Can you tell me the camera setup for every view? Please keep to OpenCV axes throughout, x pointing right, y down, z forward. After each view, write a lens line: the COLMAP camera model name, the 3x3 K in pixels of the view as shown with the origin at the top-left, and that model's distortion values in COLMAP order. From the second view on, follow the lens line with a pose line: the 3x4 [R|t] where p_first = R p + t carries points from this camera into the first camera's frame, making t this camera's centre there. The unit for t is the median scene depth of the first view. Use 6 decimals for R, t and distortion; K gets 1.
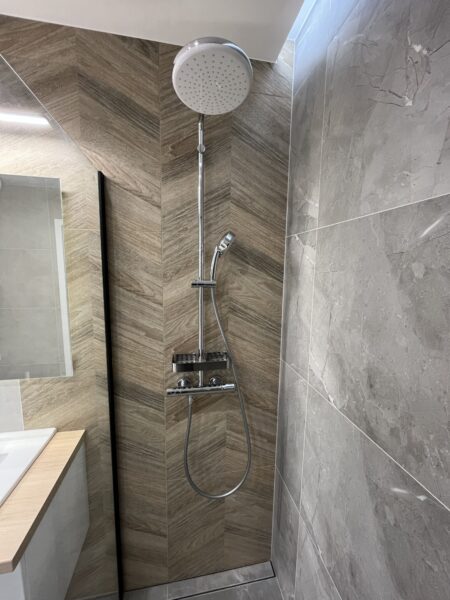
lens RADIAL K [[240.7, 0, 225.0], [0, 240.7, 300.0], [0, 0, 1]] dist [-0.000892, -0.000193]
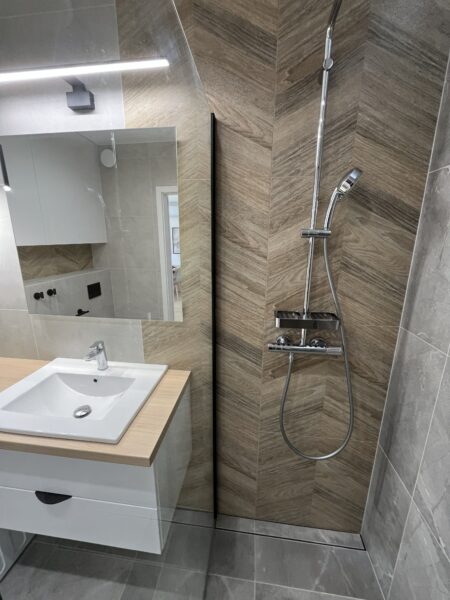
lens RADIAL K [[240.7, 0, 225.0], [0, 240.7, 300.0], [0, 0, 1]] dist [-0.000892, -0.000193]
pose [[0.953541, 0.064214, -0.294339, -0.125197], [-0.031721, 0.992989, 0.113869, 0.082198], [0.299588, -0.099242, 0.948893, 0.028057]]
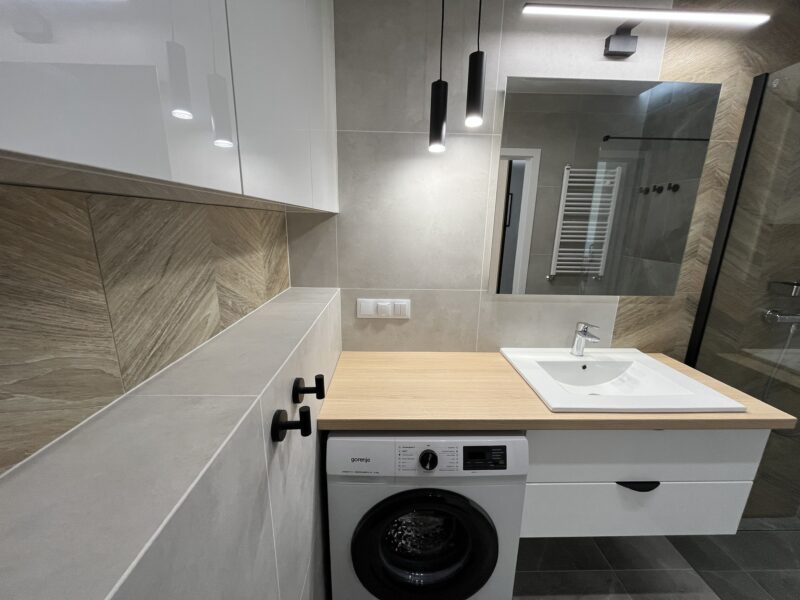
lens RADIAL K [[325.4, 0, 400.0], [0, 325.4, 300.0], [0, 0, 1]] dist [-0.000202, -0.000033]
pose [[0.988061, 0.041462, -0.148382, -1.460674], [-0.024815, 0.993361, 0.112330, 0.195239], [0.152054, -0.107307, 0.982530, -0.463165]]
